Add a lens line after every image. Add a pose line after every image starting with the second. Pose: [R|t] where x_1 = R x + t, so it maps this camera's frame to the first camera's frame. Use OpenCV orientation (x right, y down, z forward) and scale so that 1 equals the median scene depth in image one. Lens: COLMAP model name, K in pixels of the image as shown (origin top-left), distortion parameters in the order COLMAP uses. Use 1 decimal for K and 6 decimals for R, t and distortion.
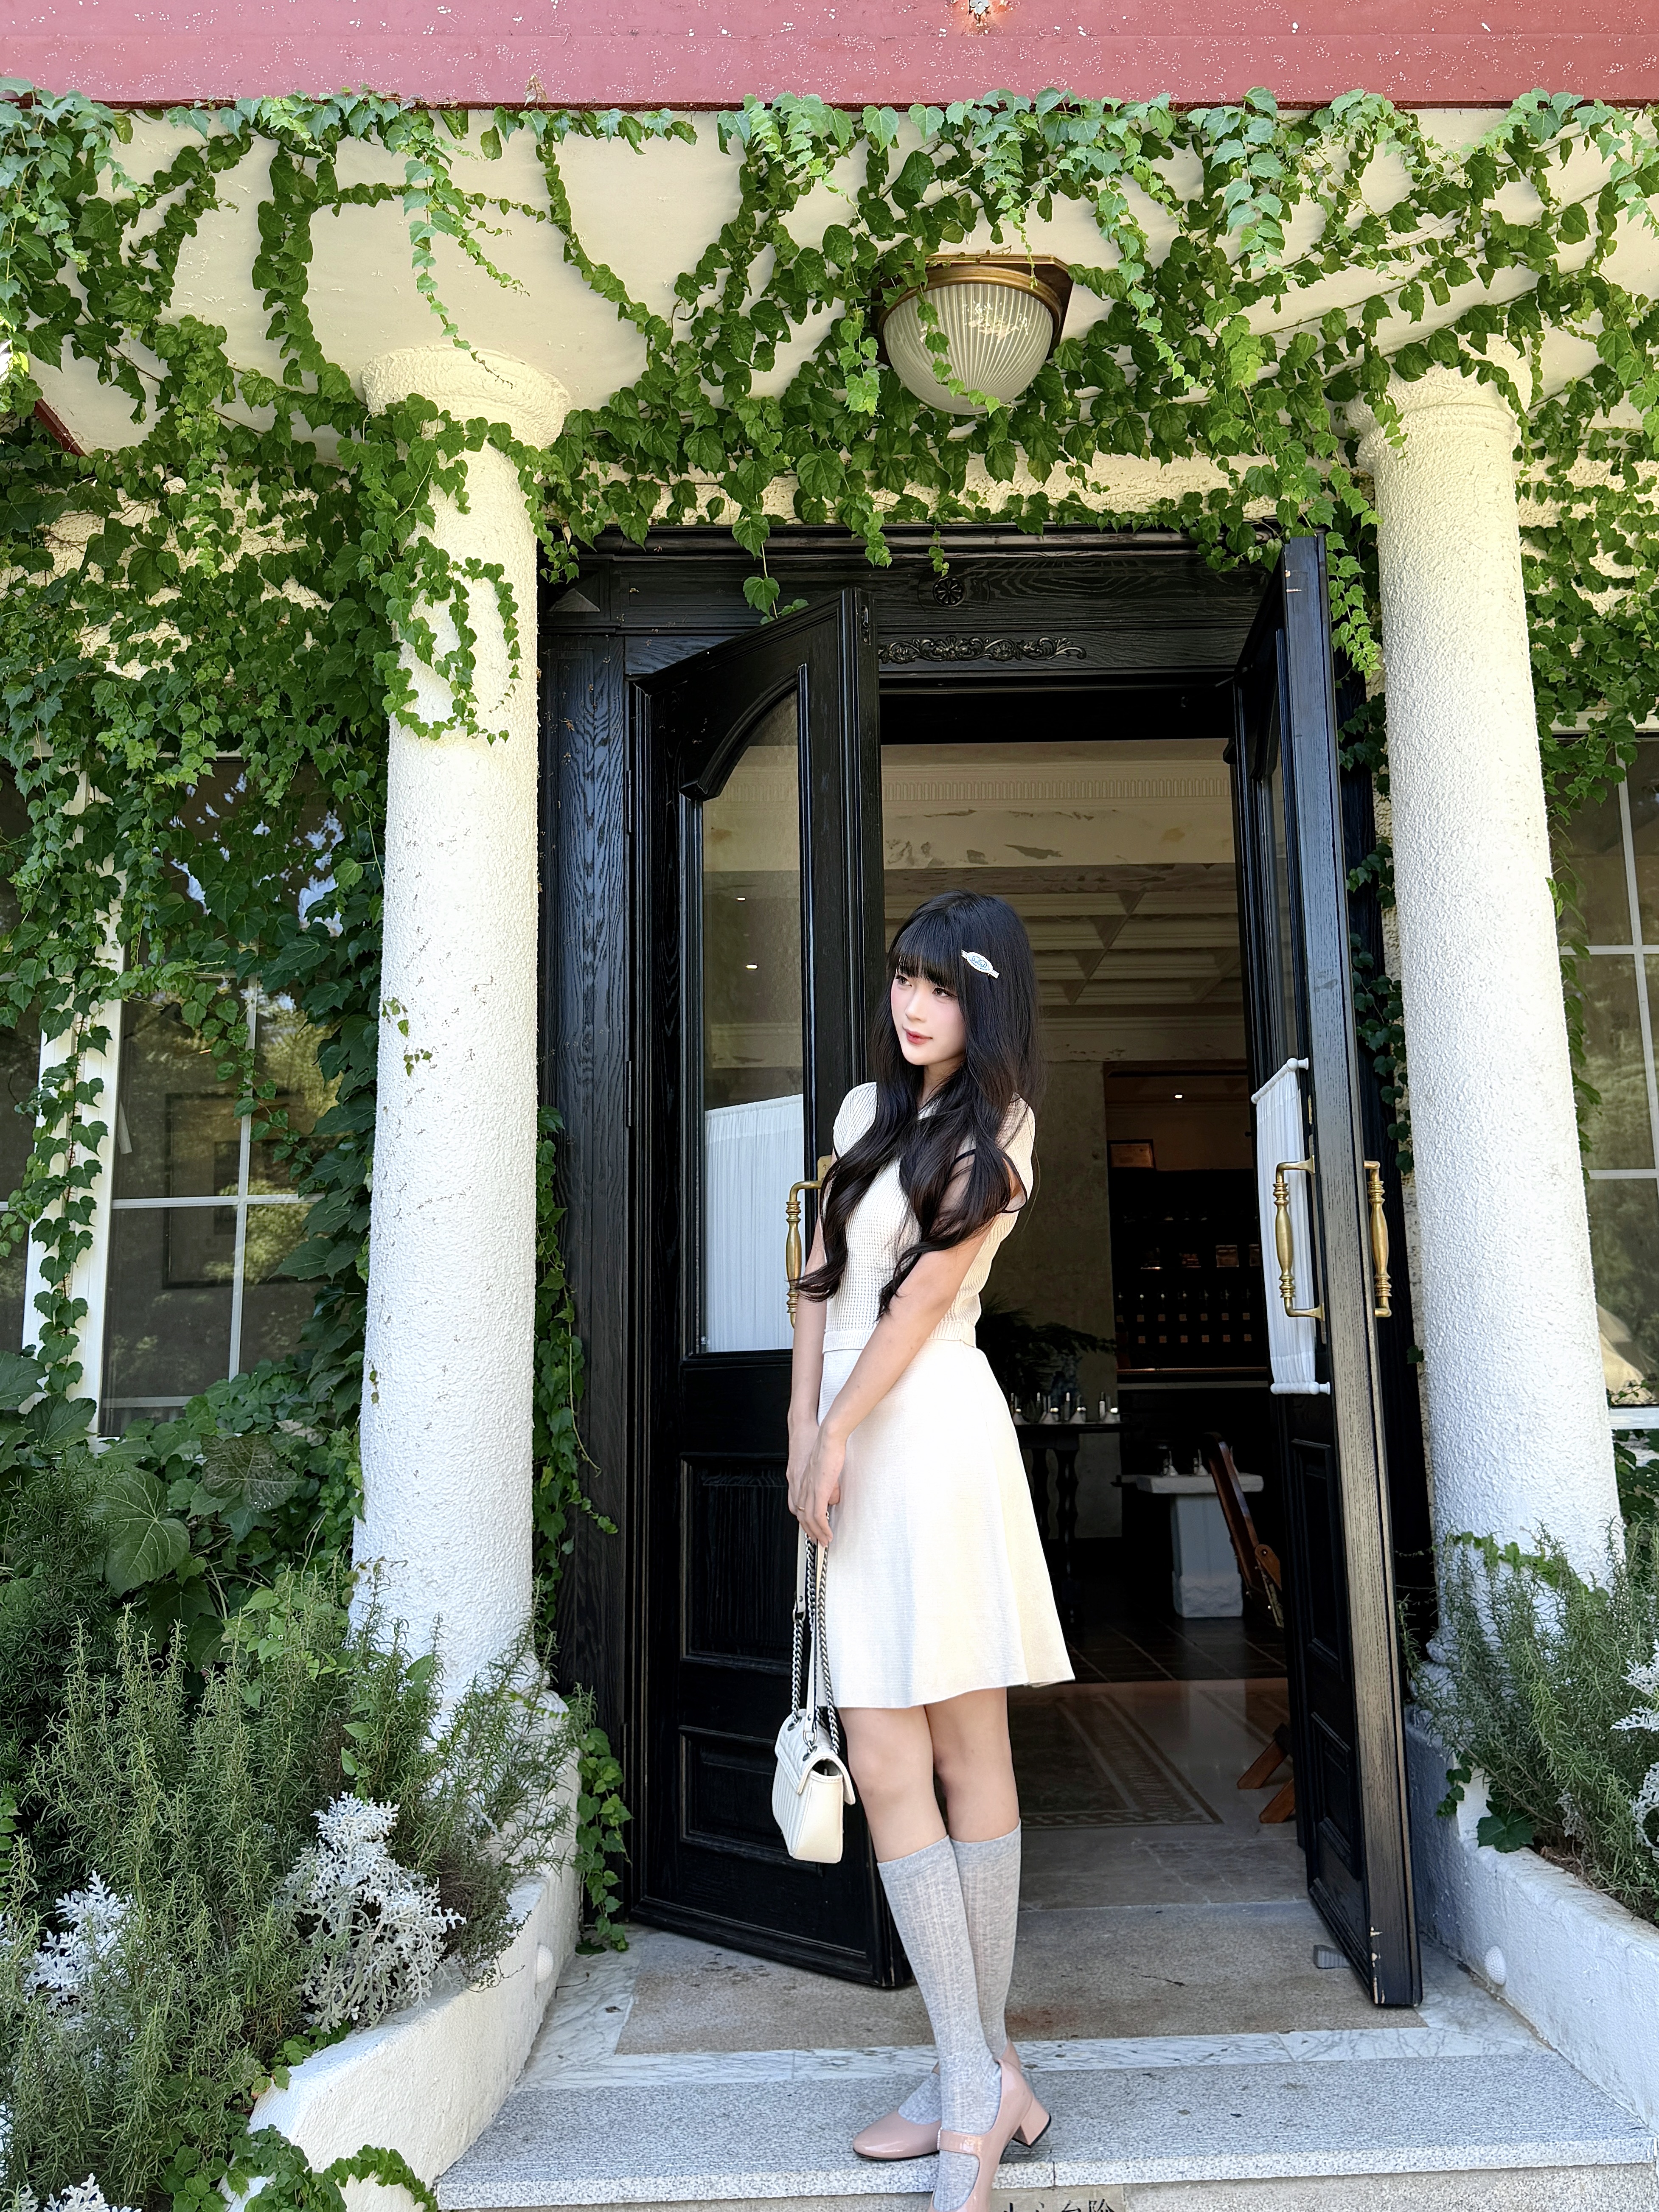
lens RADIAL K [[1957.0, 0, 831.0], [0, 1957.0, 1006.0], [0, 0, 1]] dist [0.063301, -0.075422]
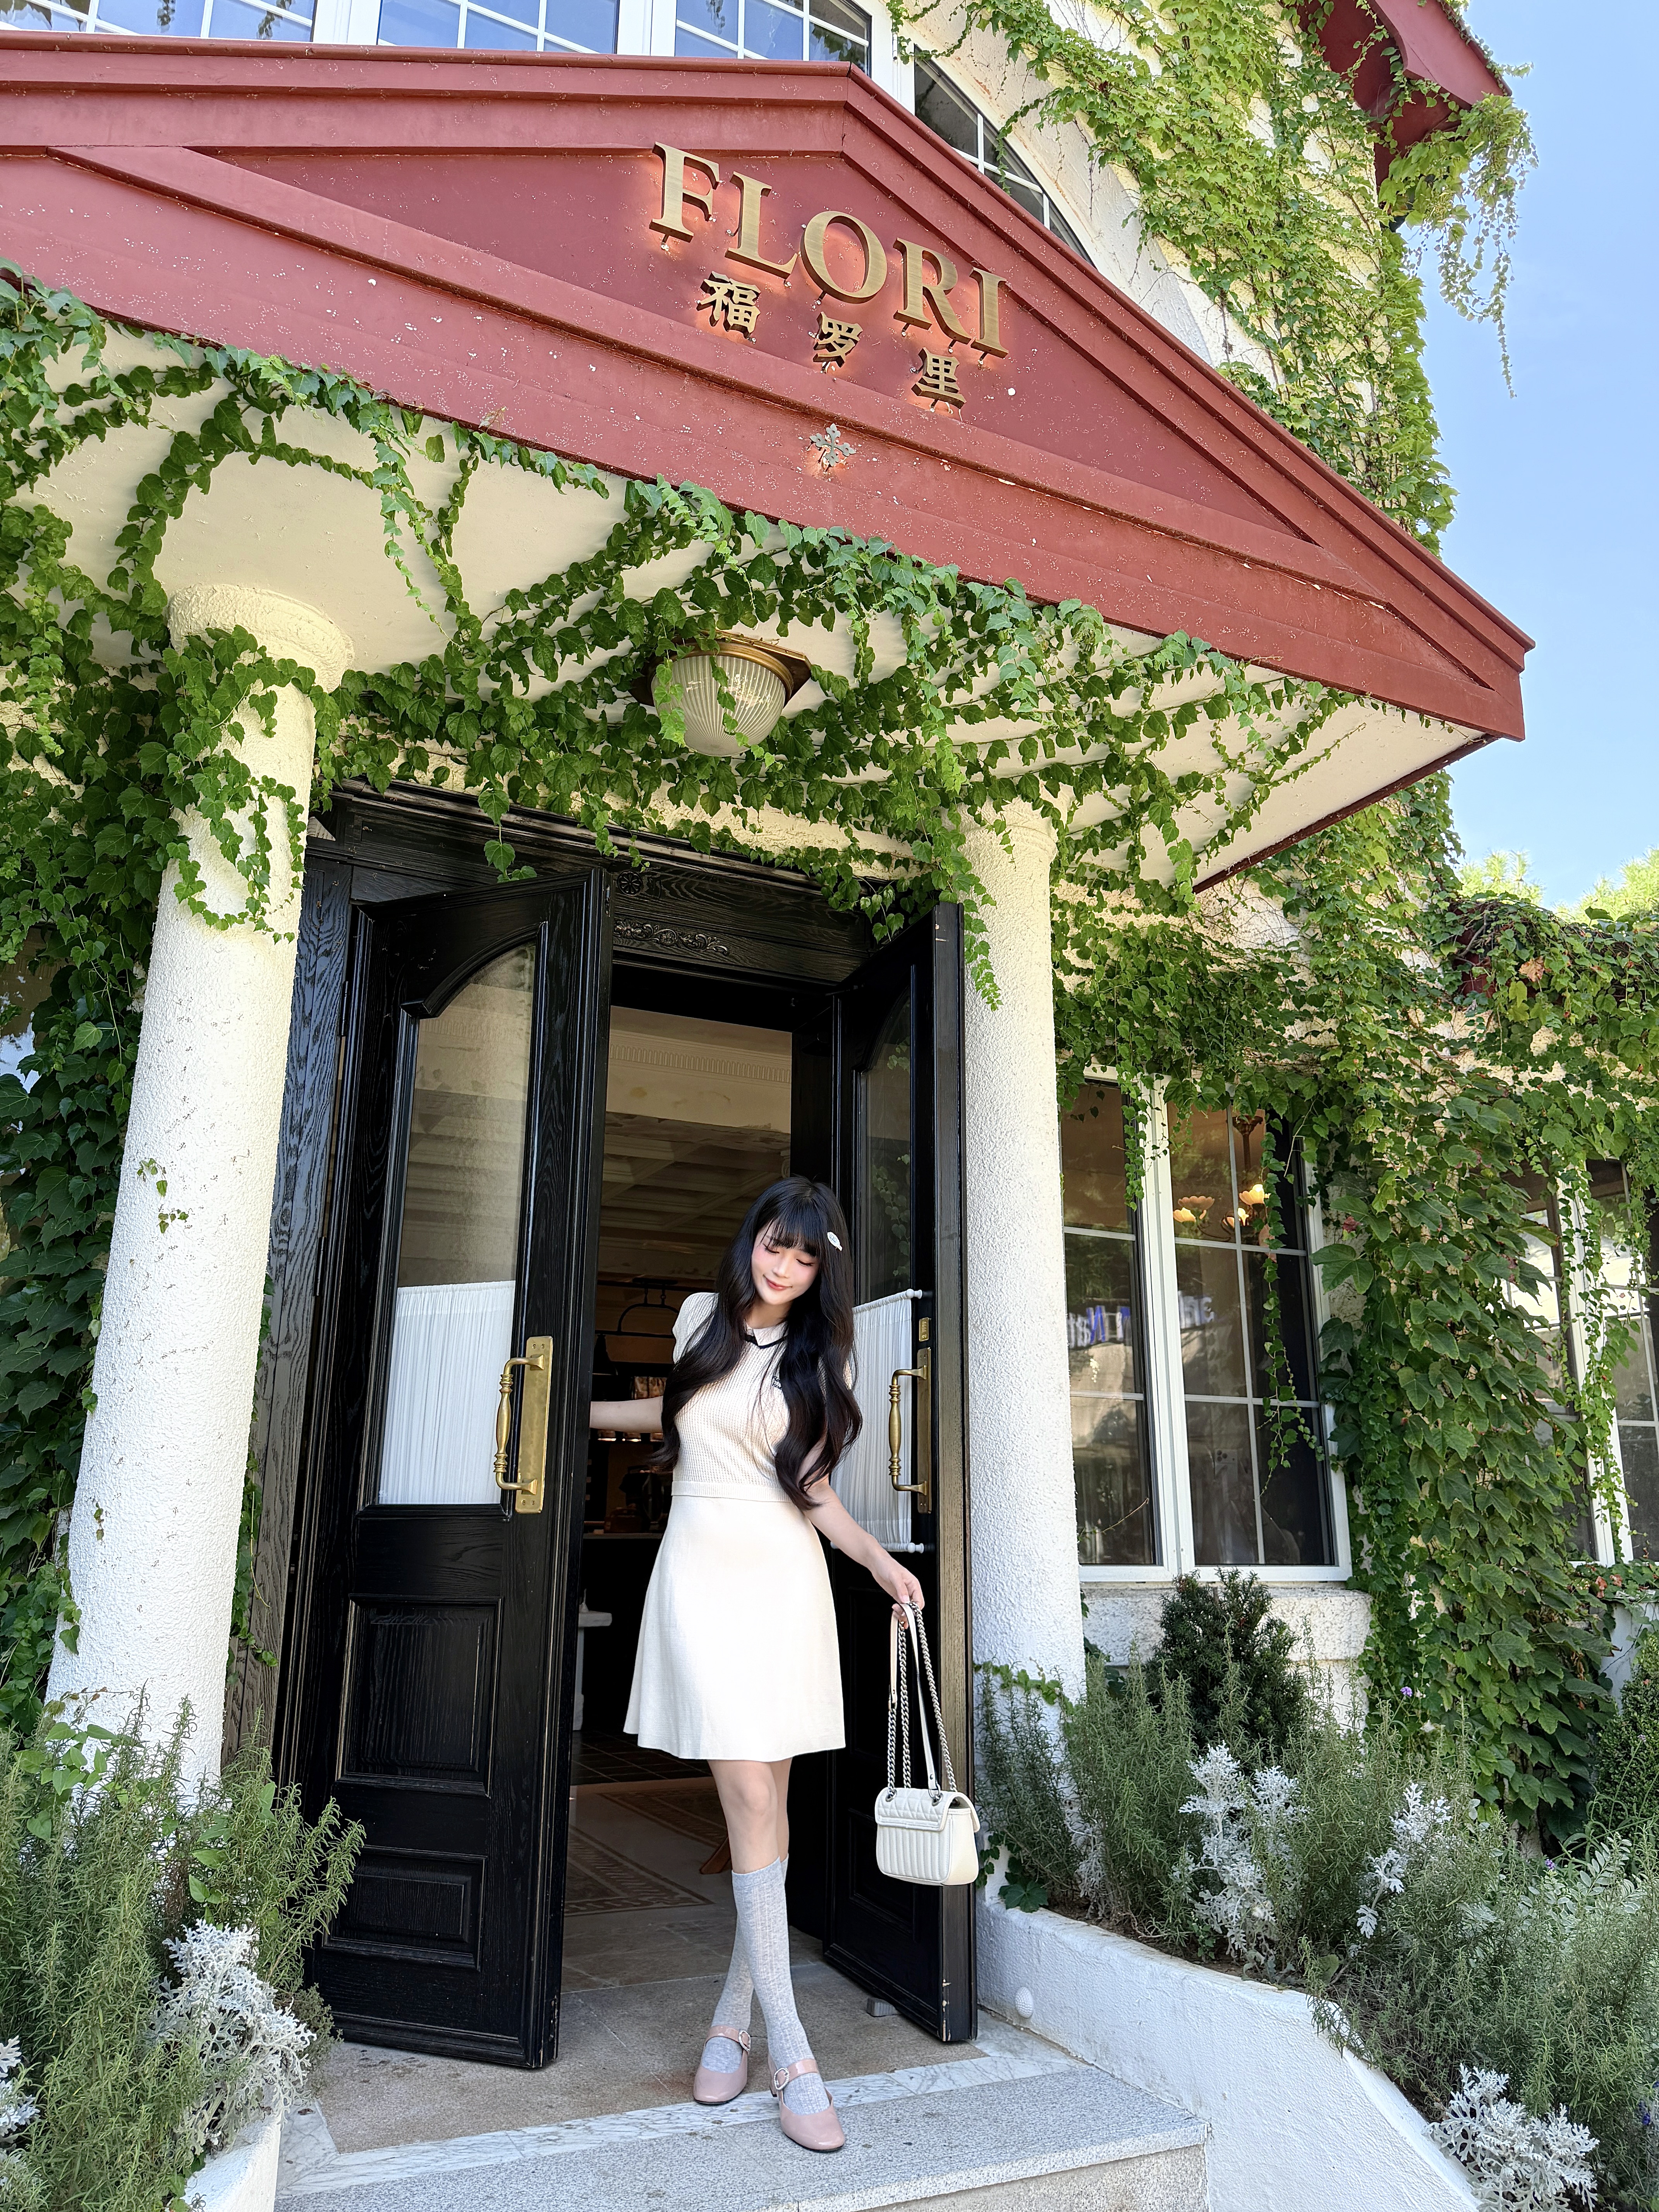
lens RADIAL K [[1567.5, 0, 829.4], [0, 1567.5, 1111.9], [0, 0, 1]] dist [0.035928, -0.045660]
pose [[0.911740, 0.136698, 0.387356, -0.219638], [-0.108148, 0.989616, -0.094682, 0.012584], [-0.396276, 0.044433, 0.917055, 0.058050]]
